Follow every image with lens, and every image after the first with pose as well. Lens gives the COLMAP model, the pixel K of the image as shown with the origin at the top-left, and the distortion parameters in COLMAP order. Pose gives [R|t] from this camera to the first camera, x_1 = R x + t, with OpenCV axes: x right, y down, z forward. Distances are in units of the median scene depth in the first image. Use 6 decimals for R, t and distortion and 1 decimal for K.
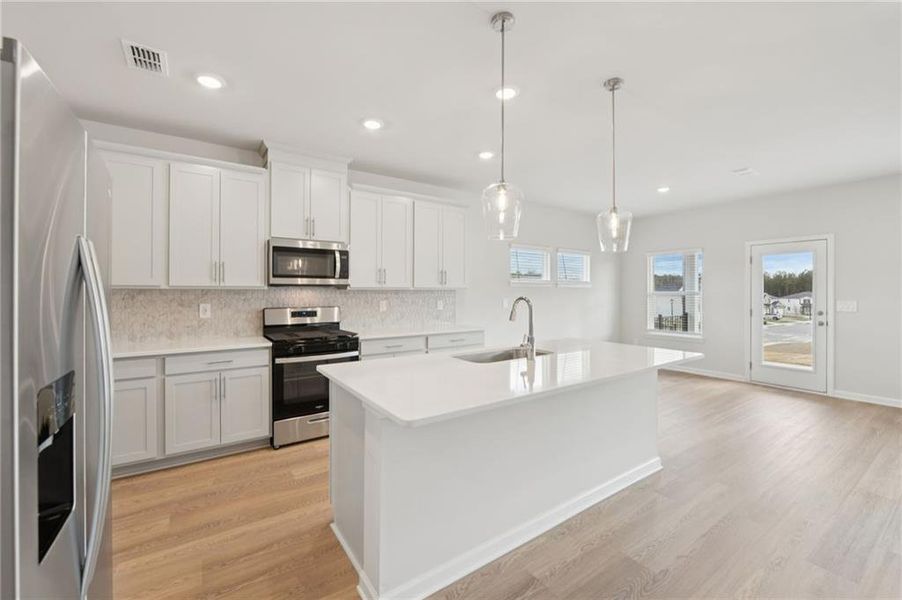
lens RADIAL K [[369.3, 0, 447.4], [0, 369.3, 292.0], [0, 0, 1]] dist [-0.006112, -0.001026]
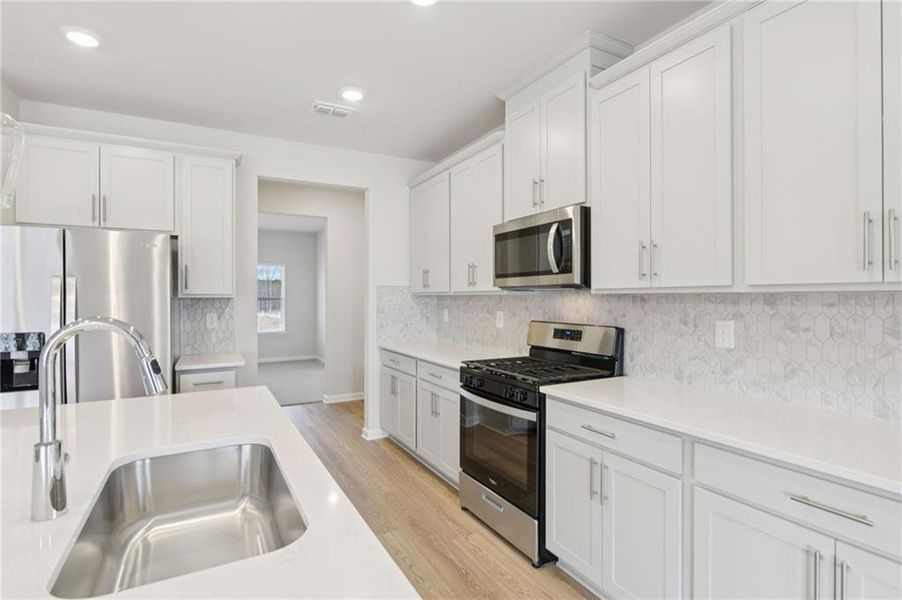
lens RADIAL K [[445.6, 0, 440.6], [0, 445.6, 297.8], [0, 0, 1]] dist [-0.005022, -0.000531]
pose [[-0.106091, 0.003930, -0.994349, 0.368845], [0.004517, 0.999984, 0.003471, -0.004306], [0.994346, -0.004123, -0.106107, 0.886530]]
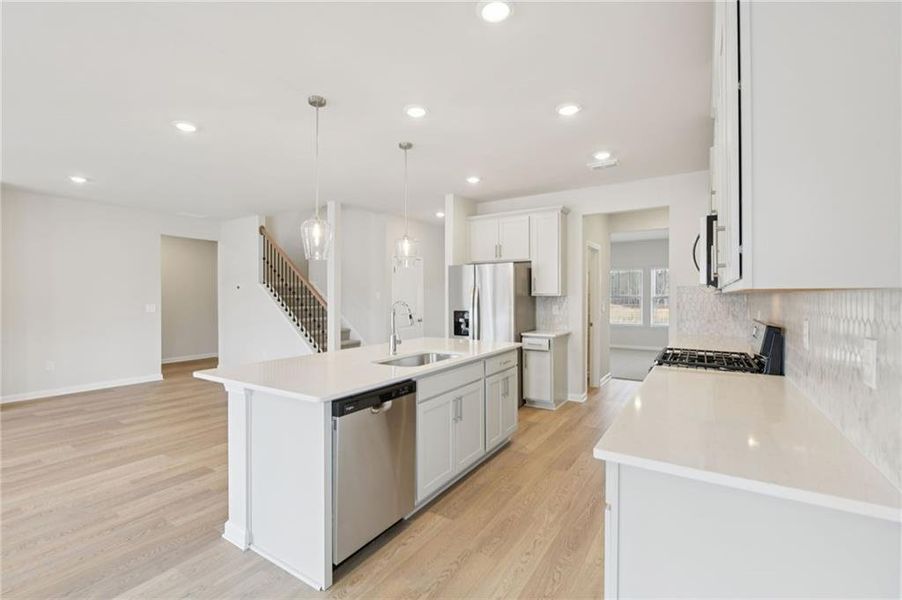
lens RADIAL K [[402.0, 0, 456.8], [0, 402.0, 300.6], [0, 0, 1]] dist [-0.022280, -0.000200]
pose [[-0.911911, 0.006686, -0.410334, 0.362605], [0.002725, 0.999944, 0.010239, -0.002151], [0.410380, 0.008219, -0.911878, 1.443968]]
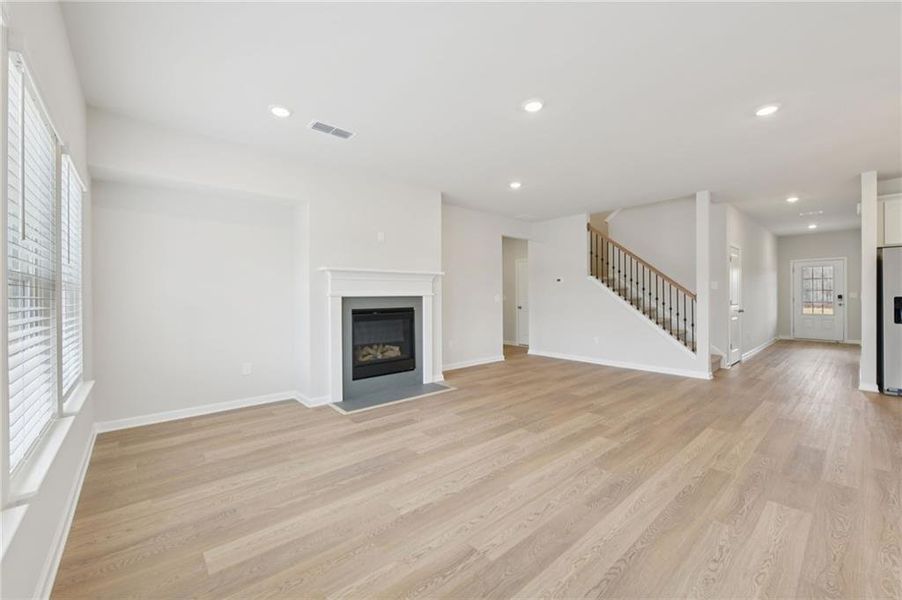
lens RADIAL K [[369.3, 0, 444.4], [0, 369.3, 296.4], [0, 0, 1]] dist [-0.006112, -0.001026]
pose [[-0.993811, 0.005692, -0.110938, 1.347133], [0.006086, 0.999976, -0.003216, 0.040566], [0.110918, -0.003871, -0.993822, 1.152051]]
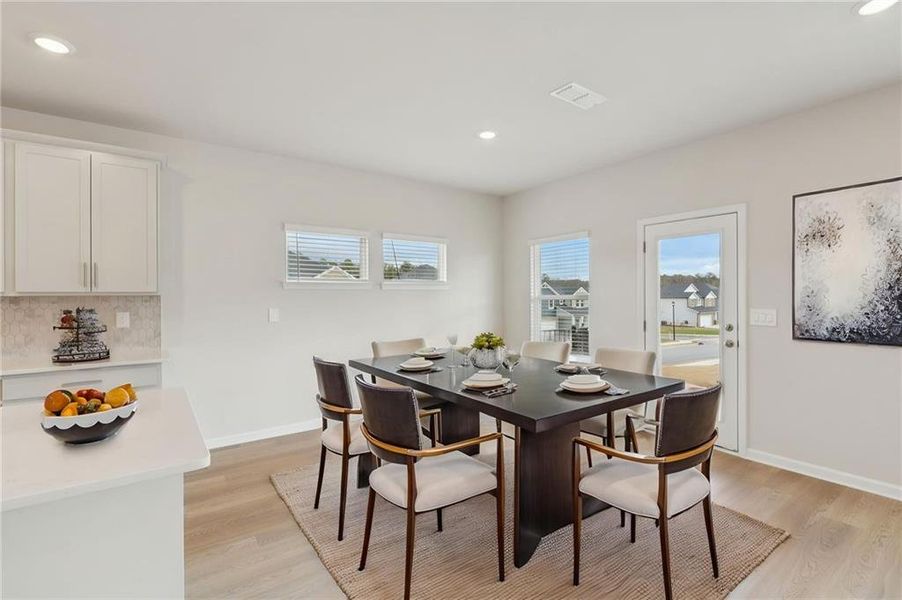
lens RADIAL K [[412.9, 0, 460.4], [0, 412.9, 295.1], [0, 0, 1]] dist [-0.009729, -0.001170]
pose [[0.999263, -0.006786, 0.037781, 0.665382], [0.006824, 0.999976, -0.000878, -0.002386], [-0.037774, 0.001135, 0.999286, 0.382225]]
